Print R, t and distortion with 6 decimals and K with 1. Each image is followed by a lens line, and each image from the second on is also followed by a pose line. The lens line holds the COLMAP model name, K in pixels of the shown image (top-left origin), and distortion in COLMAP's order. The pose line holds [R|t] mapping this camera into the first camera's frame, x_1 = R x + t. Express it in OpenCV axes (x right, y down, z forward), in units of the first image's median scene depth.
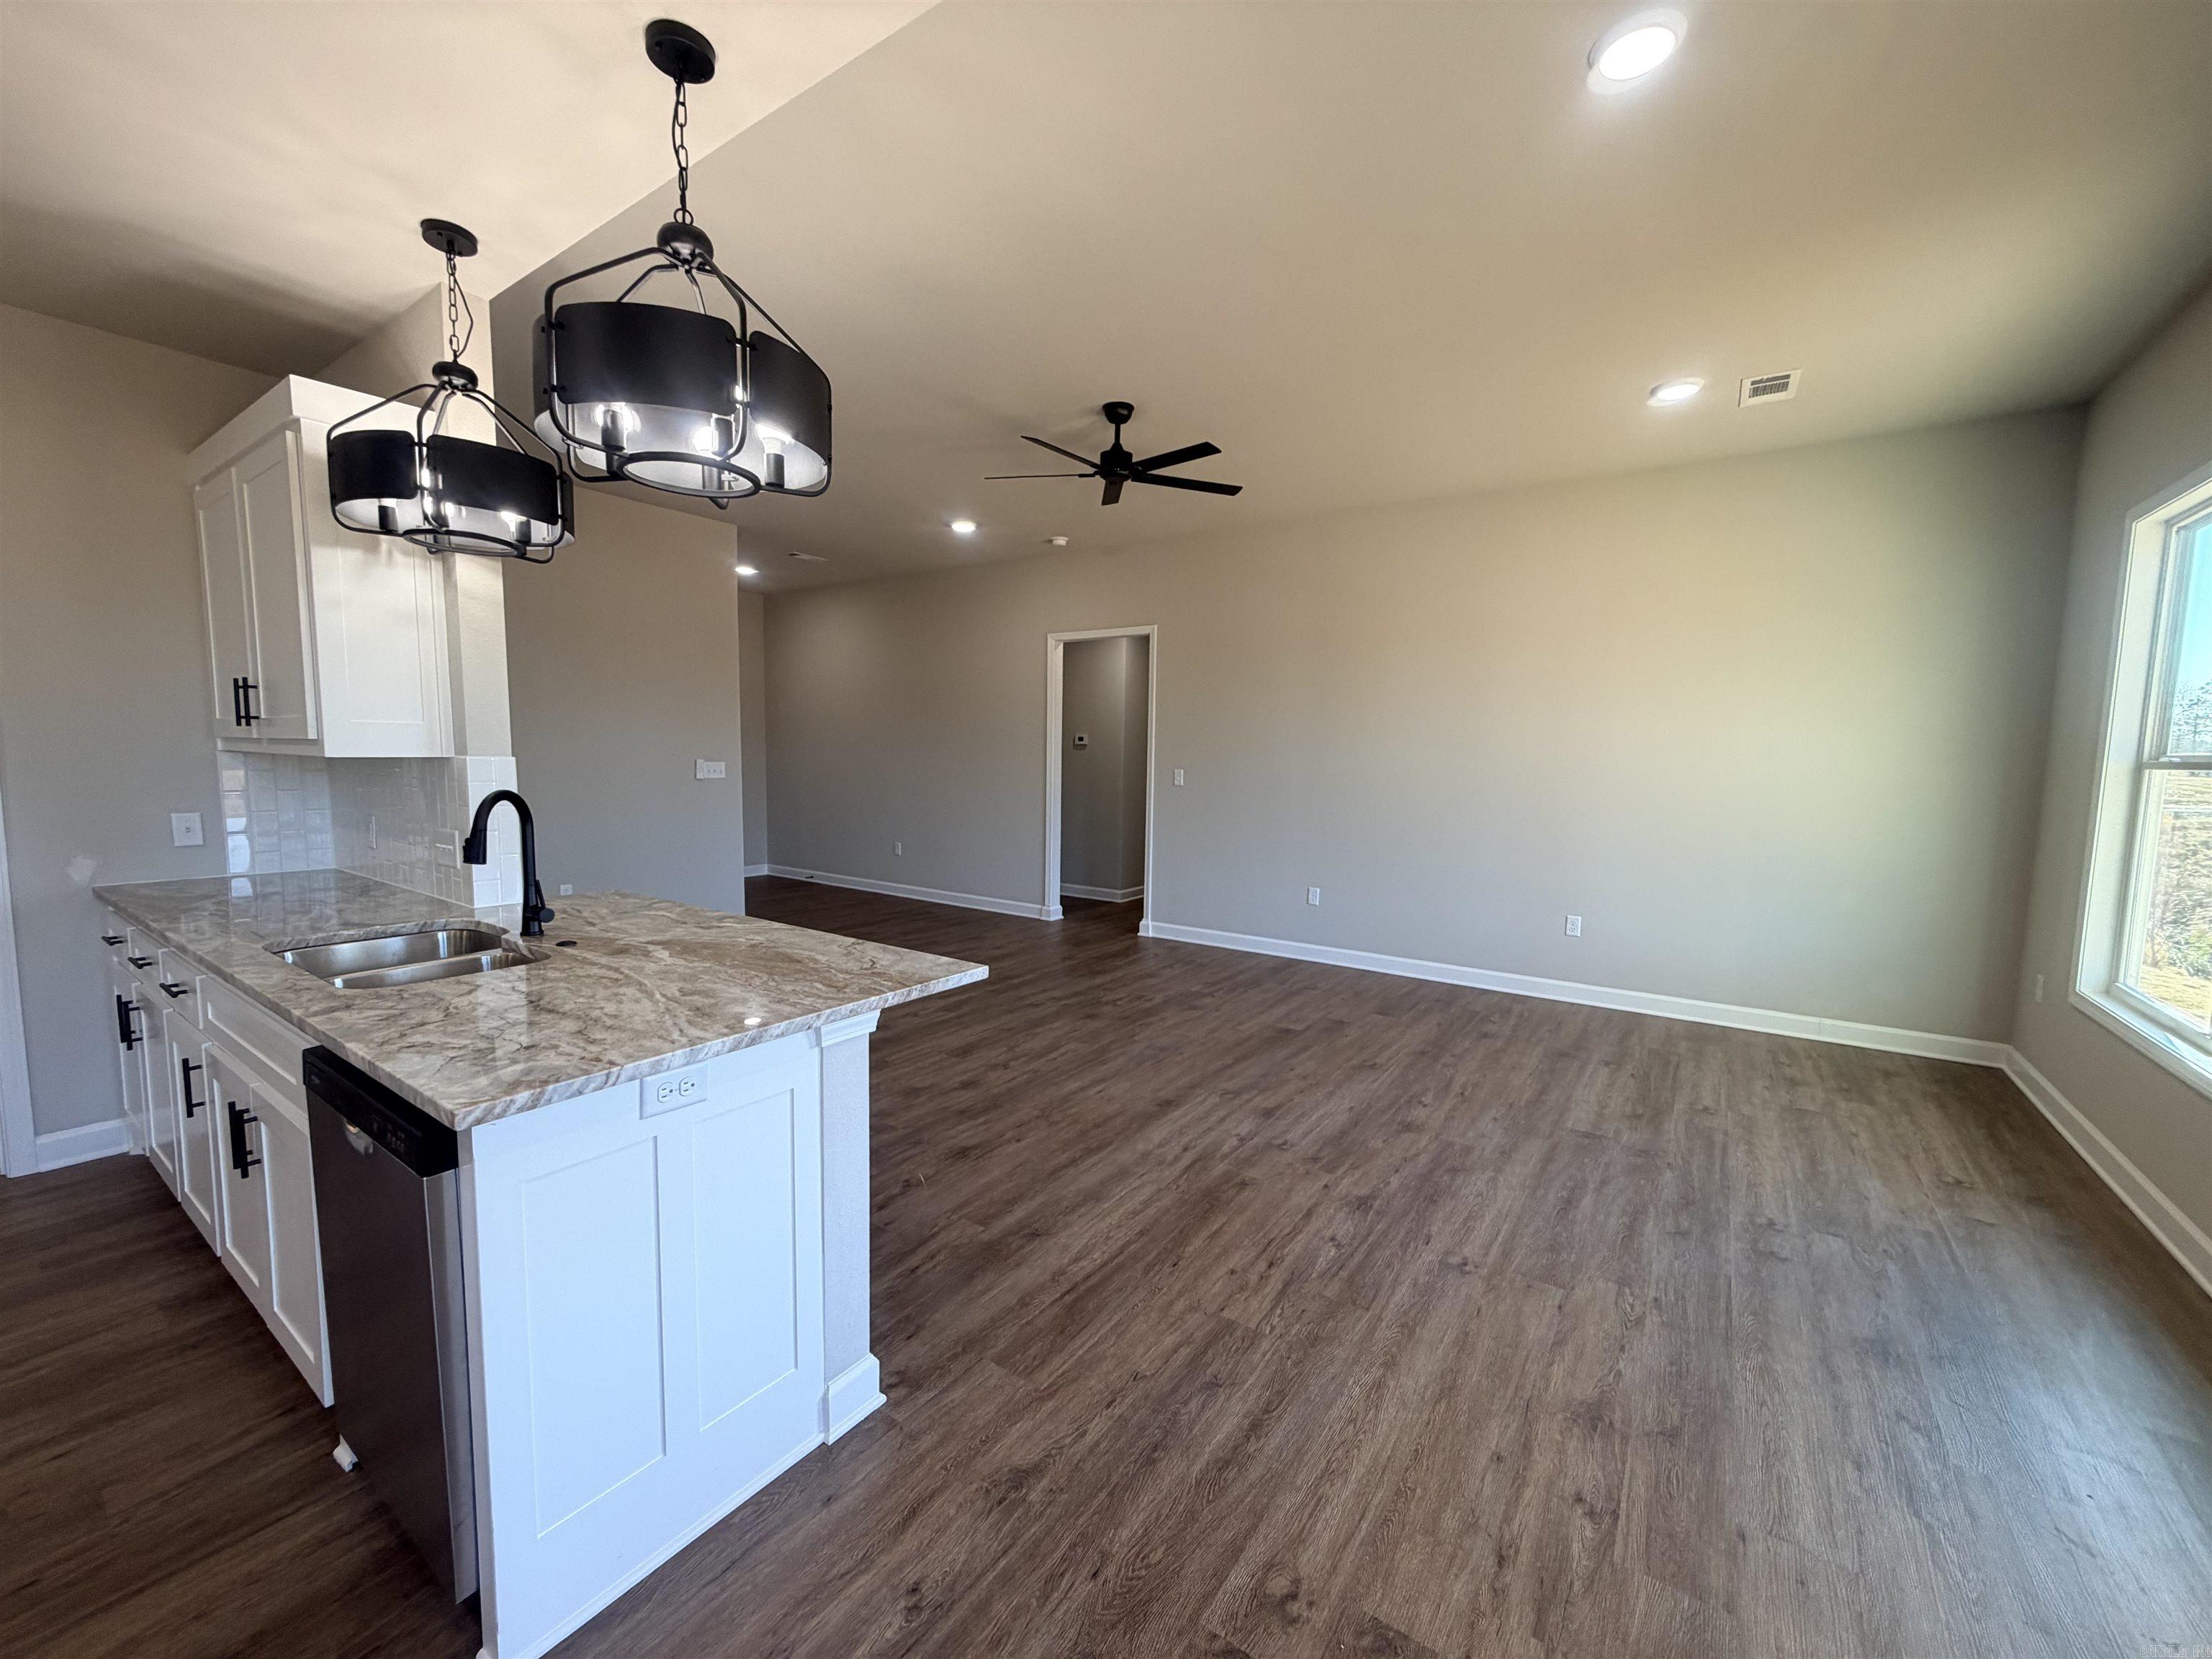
lens RADIAL K [[879.1, 0, 1099.3], [0, 879.1, 832.7], [0, 0, 1]] dist [0.000591, -0.000024]
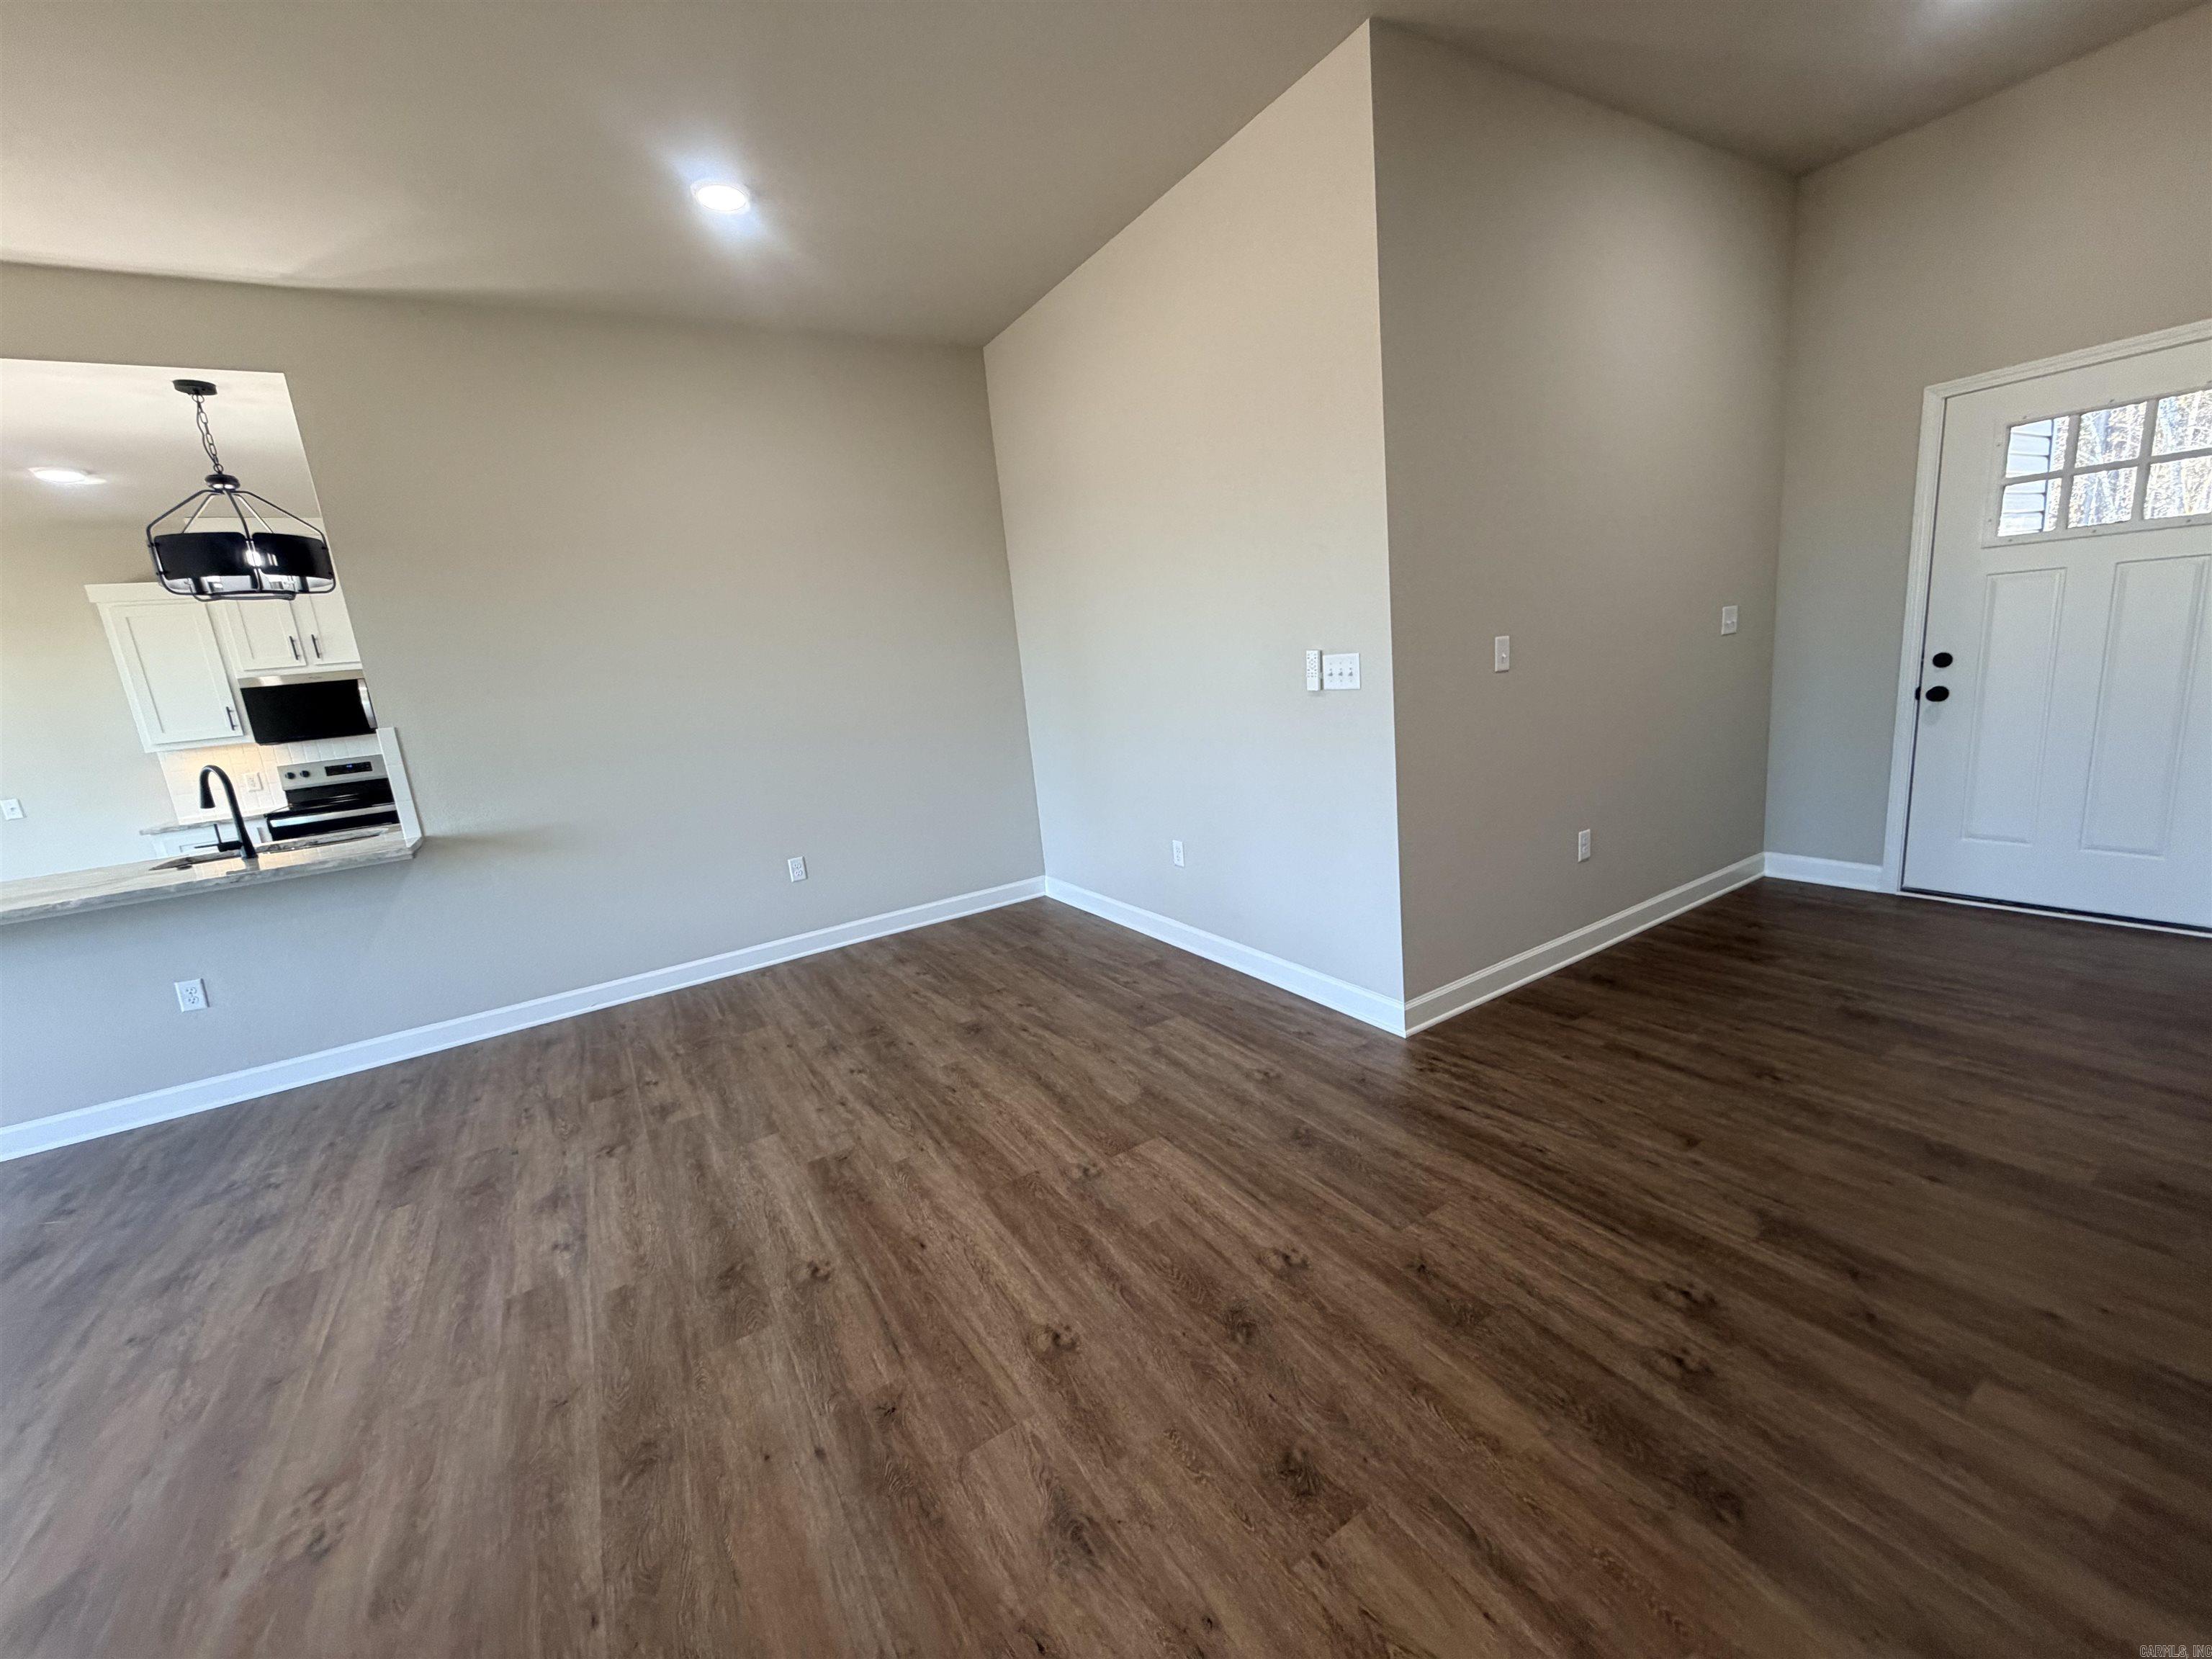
lens RADIAL K [[879.1, 0, 1100.5], [0, 879.1, 834.8], [0, 0, 1]] dist [0.000591, -0.000024]
pose [[-0.399111, 0.207086, -0.893211, 0.079131], [0.008794, 0.974981, 0.222115, -0.157132], [0.916861, 0.080794, -0.390946, 1.846202]]
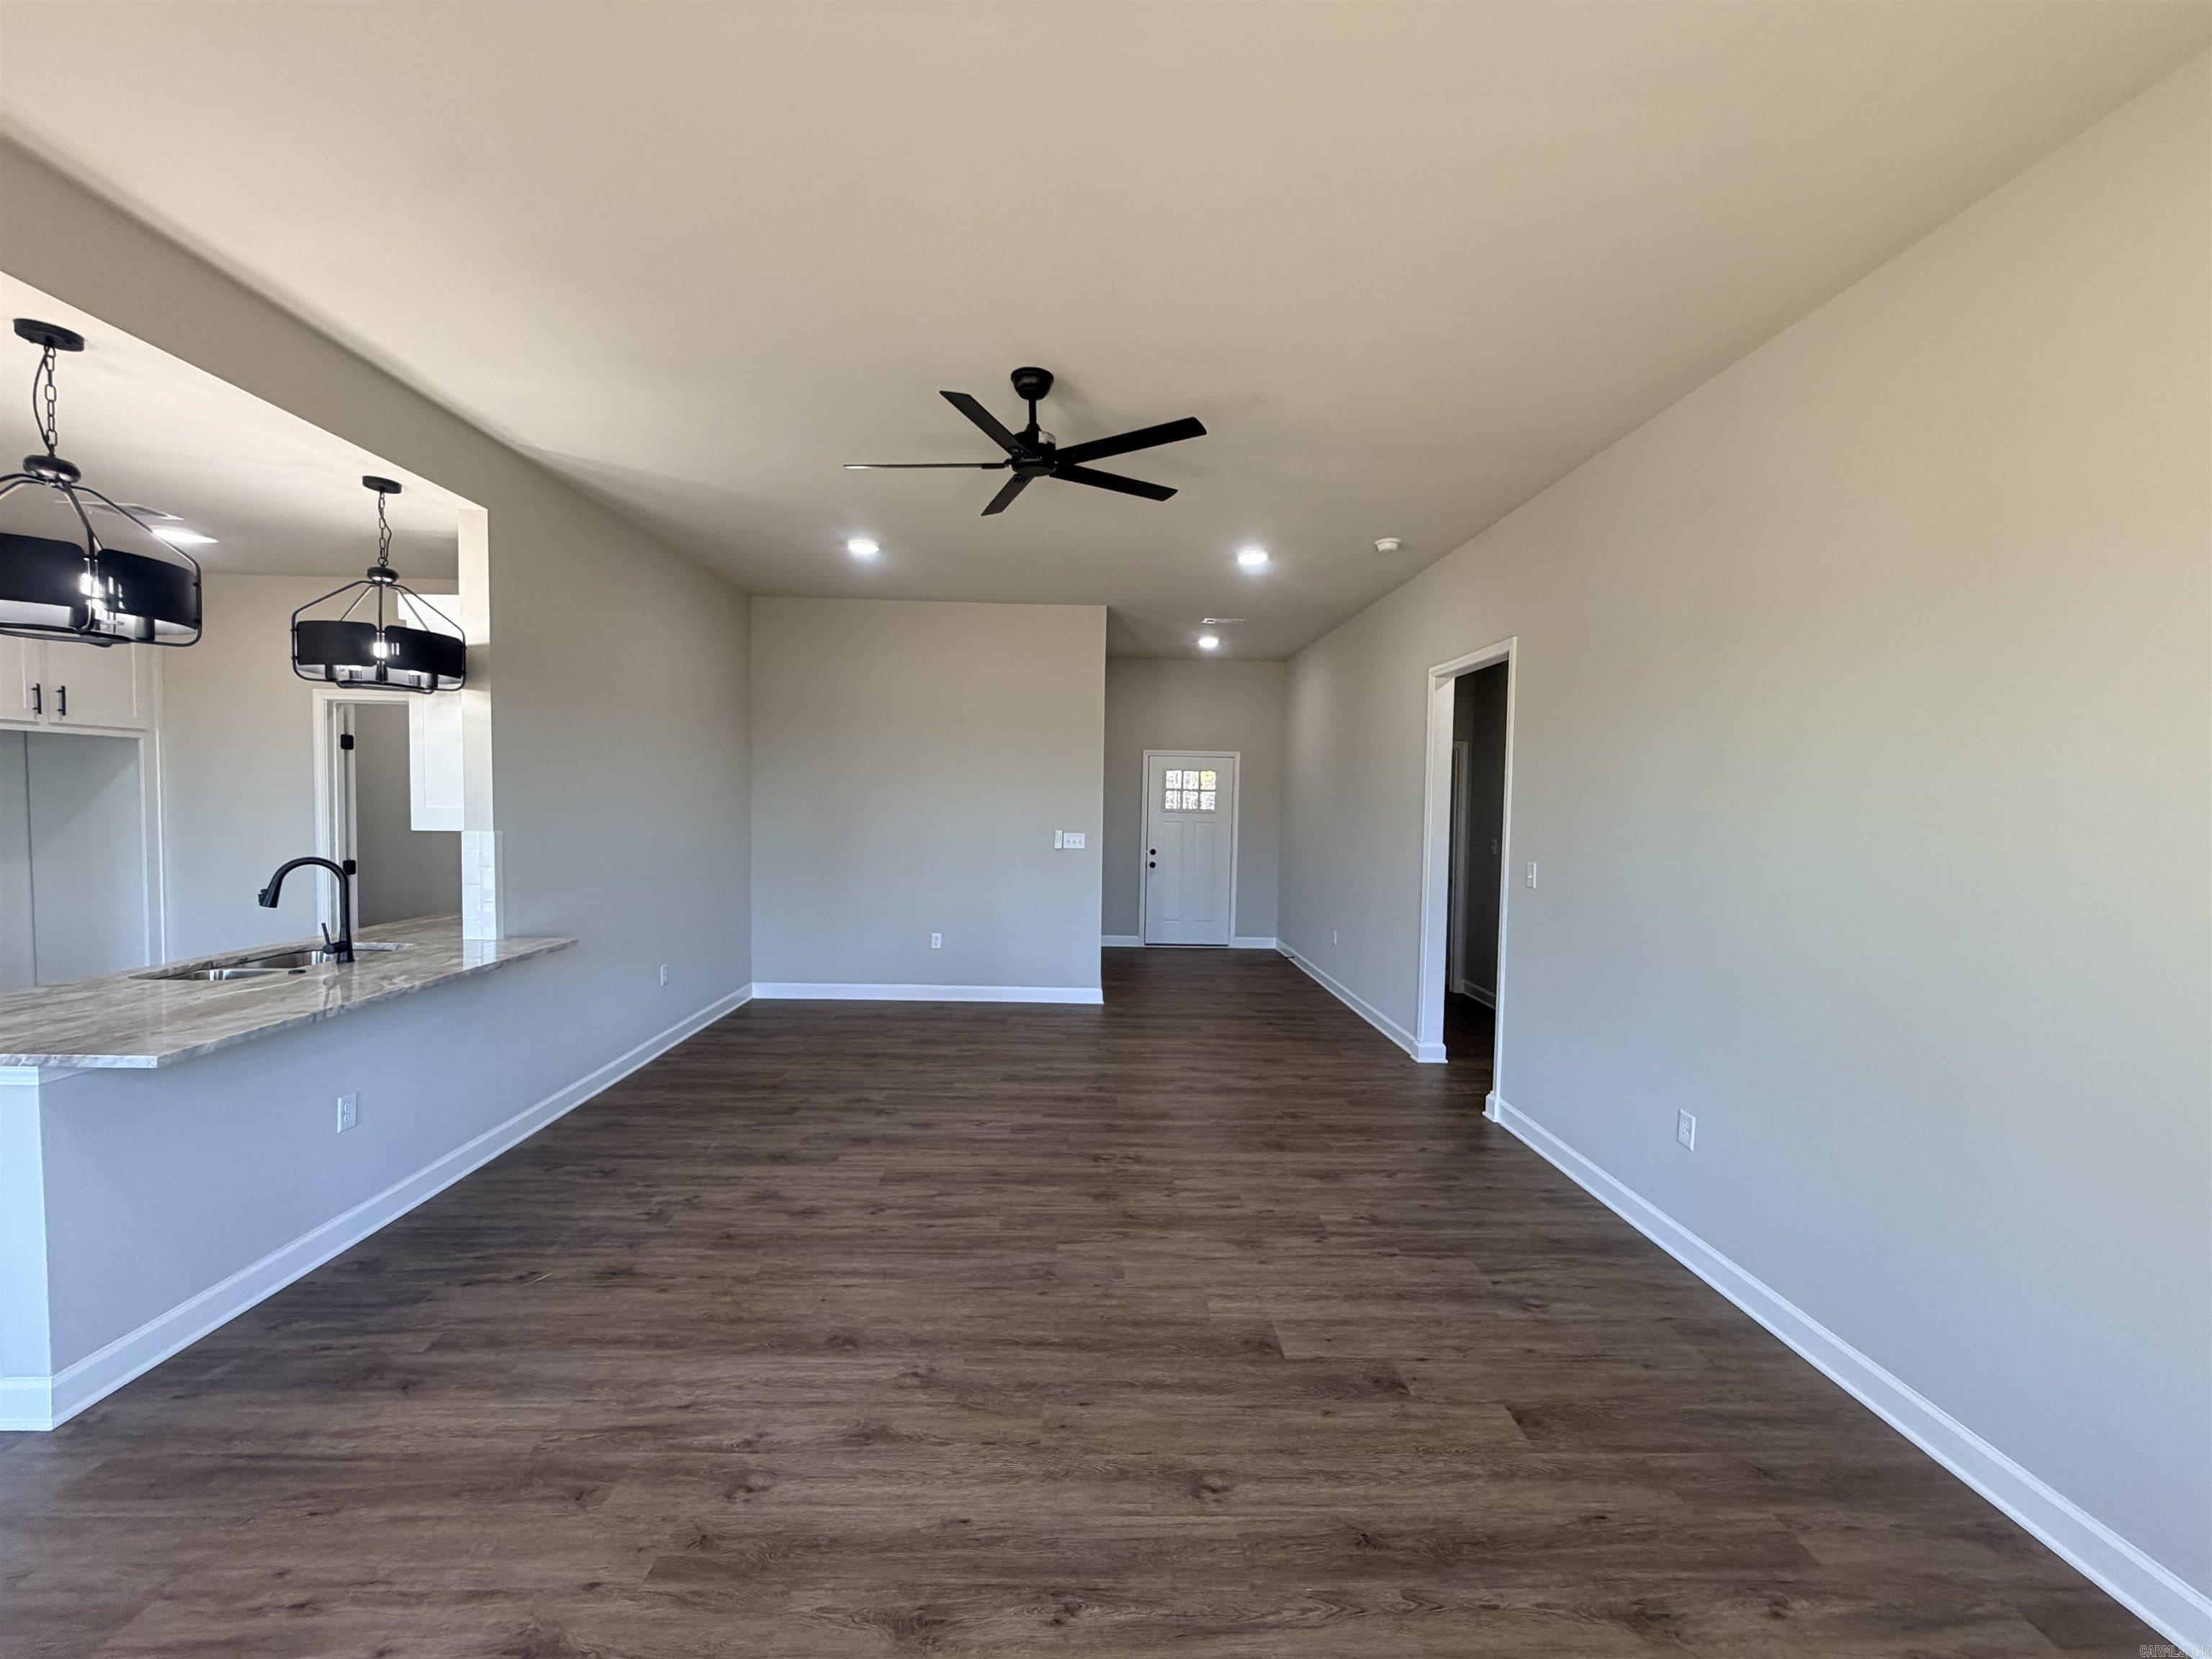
lens RADIAL K [[879.1, 0, 1099.9], [0, 879.1, 835.9], [0, 0, 1]] dist [0.000591, -0.000024]
pose [[0.594274, 0.027131, -0.803805, 0.726033], [-0.081730, 0.996294, -0.026797, -0.088056], [0.800099, 0.081620, 0.594289, 0.693262]]
